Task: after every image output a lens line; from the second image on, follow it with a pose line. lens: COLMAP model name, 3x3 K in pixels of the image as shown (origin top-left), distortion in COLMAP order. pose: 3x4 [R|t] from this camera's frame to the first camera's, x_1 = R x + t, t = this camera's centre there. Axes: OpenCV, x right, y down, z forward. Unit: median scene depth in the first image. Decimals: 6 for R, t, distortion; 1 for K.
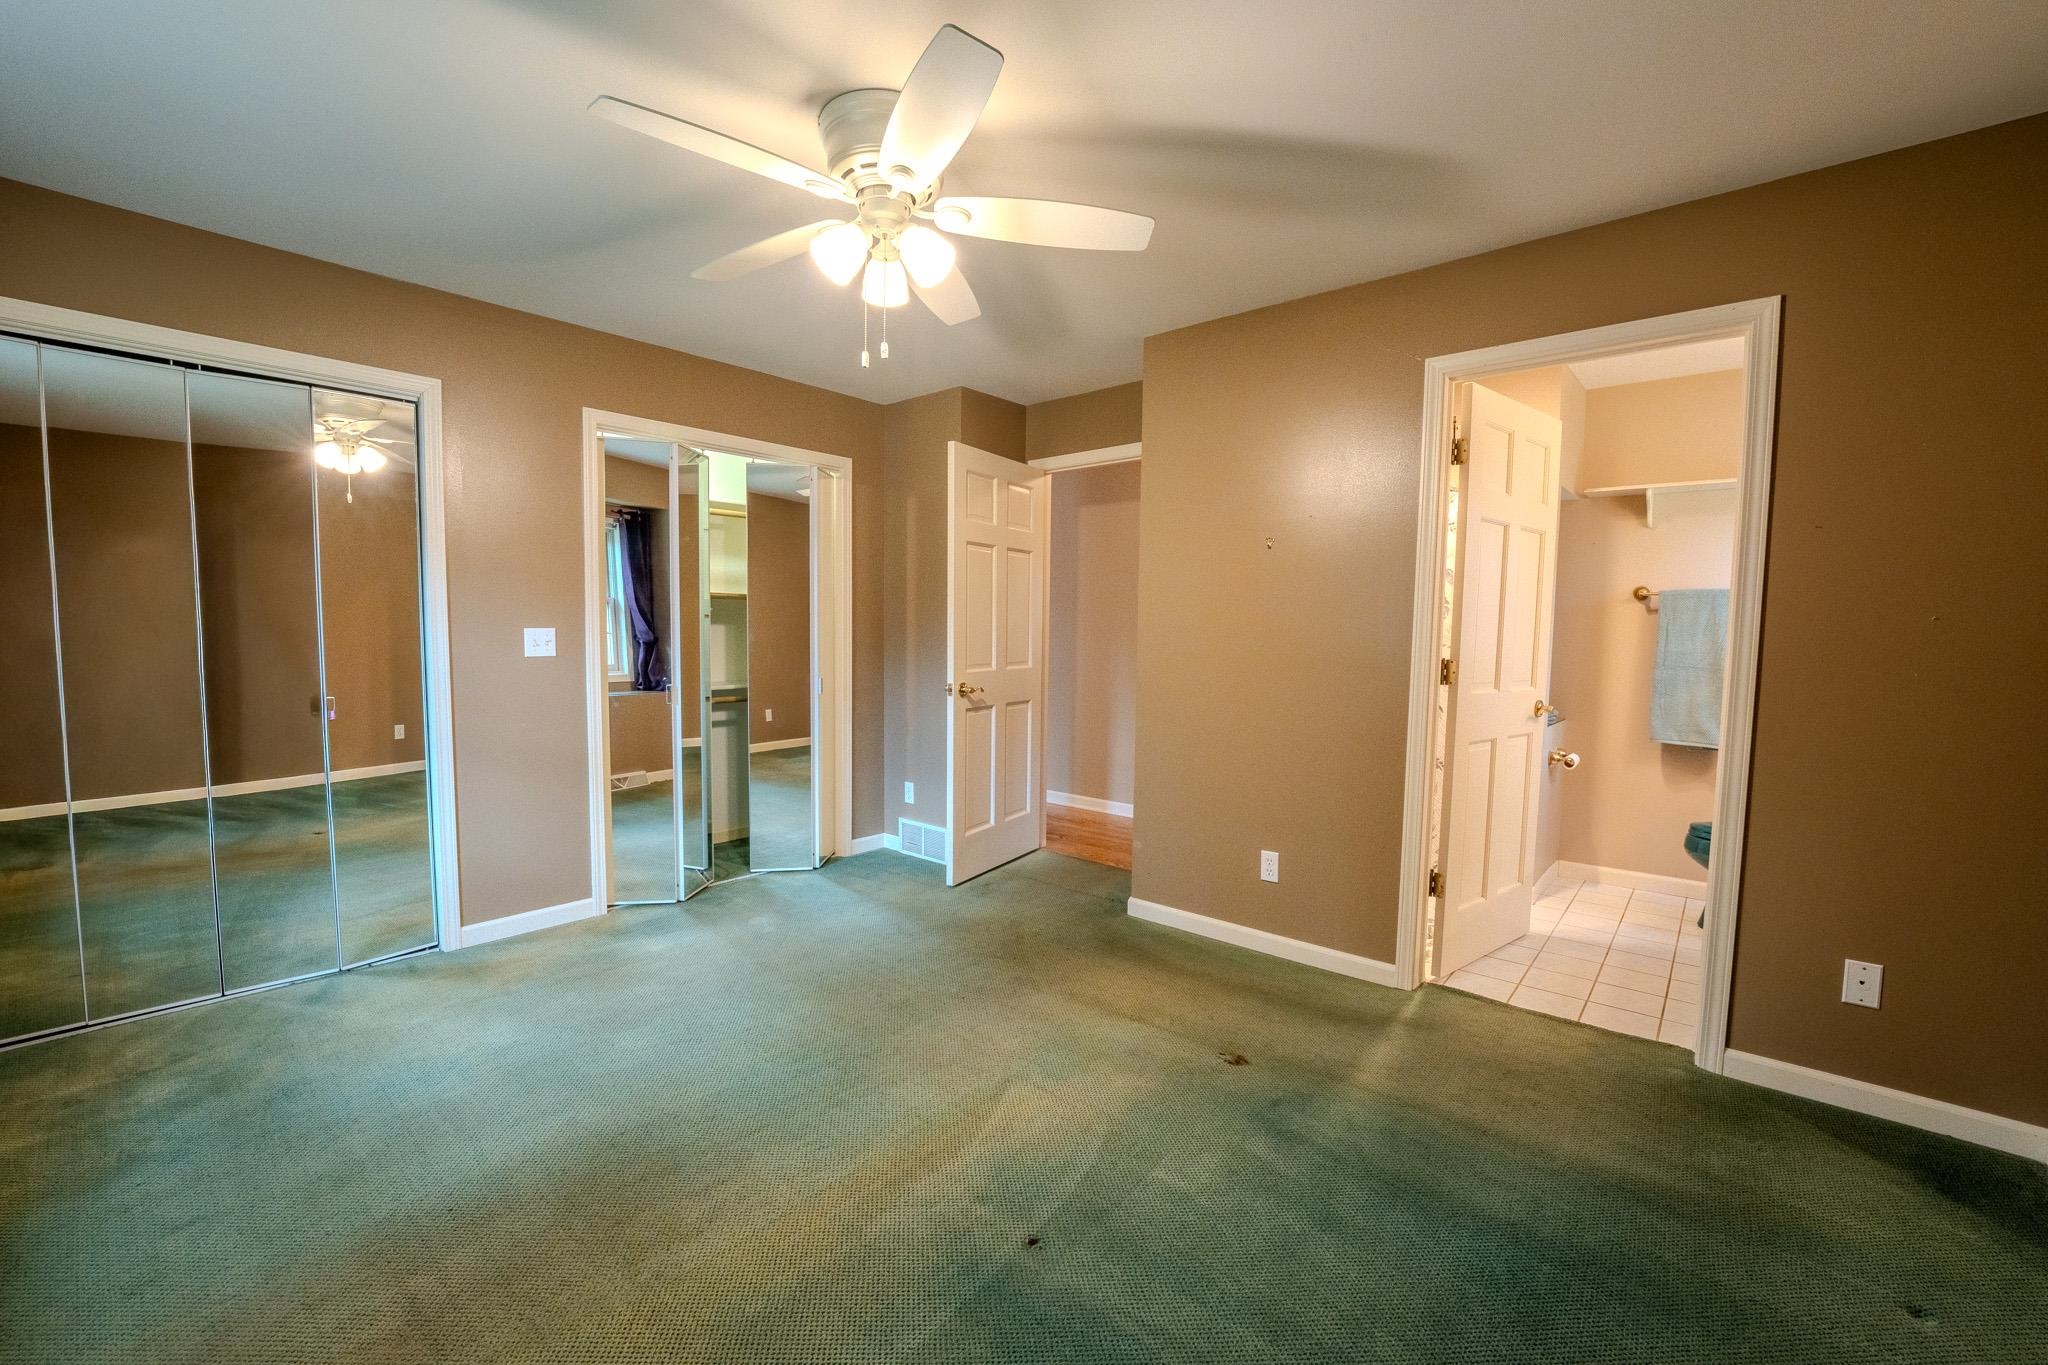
lens RADIAL K [[832.4, 0, 1026.0], [0, 832.4, 688.0], [0, 0, 1]] dist [-0.029701, 0.004627]
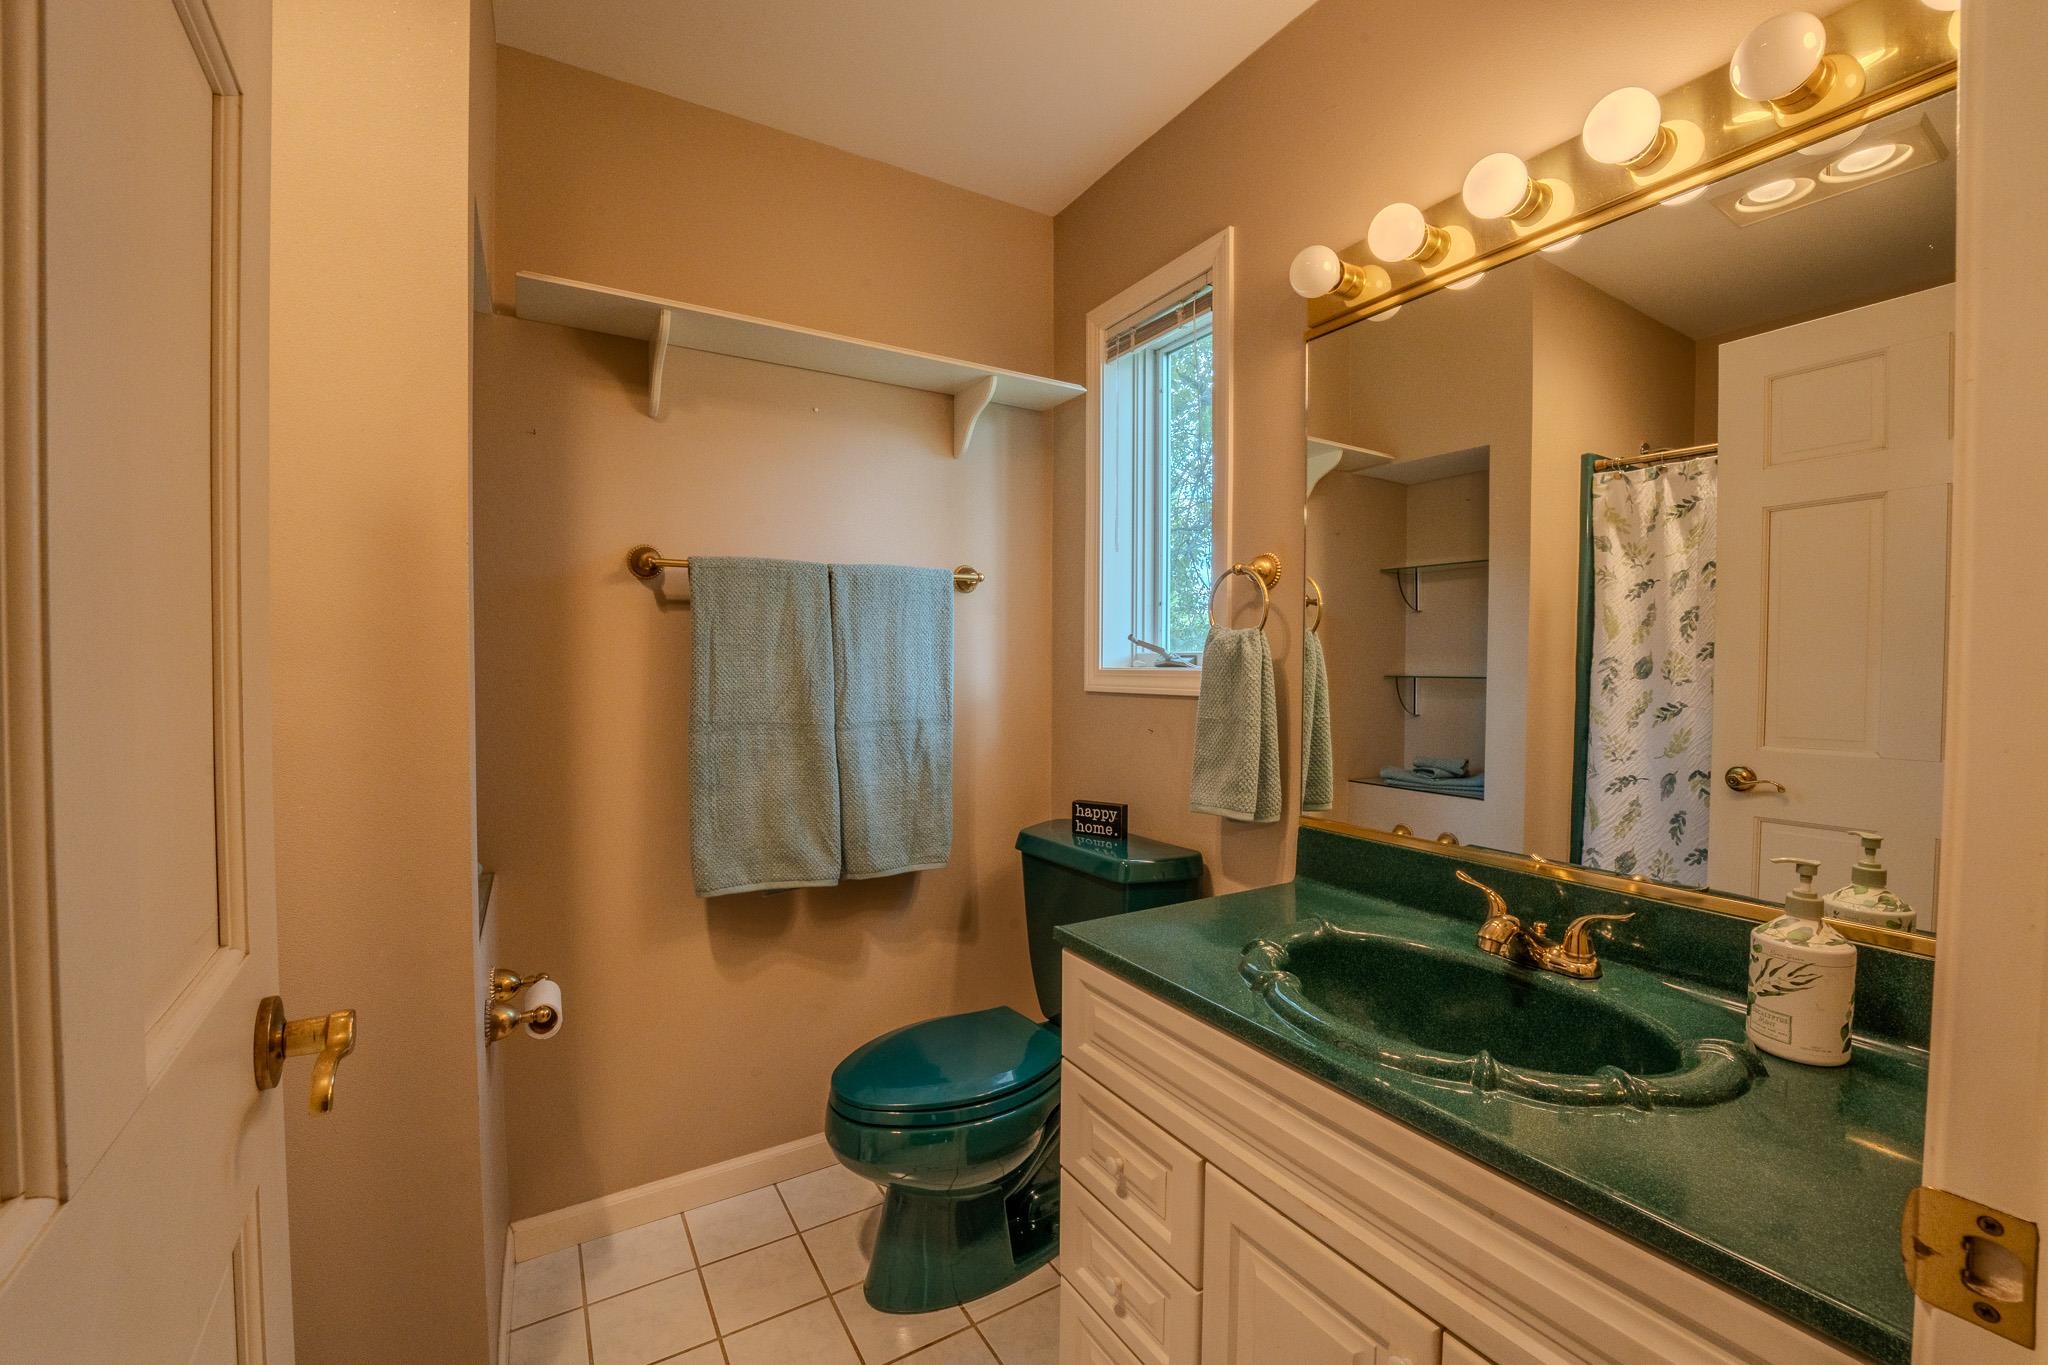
lens RADIAL K [[832.4, 0, 1026.0], [0, 832.4, 688.0], [0, 0, 1]] dist [-0.029701, 0.004627]
pose [[0.301979, -0.041164, 0.952425, 0.391600], [0.075691, 0.996949, 0.019090, -0.041568], [-0.950305, 0.066325, 0.304174, 0.683289]]
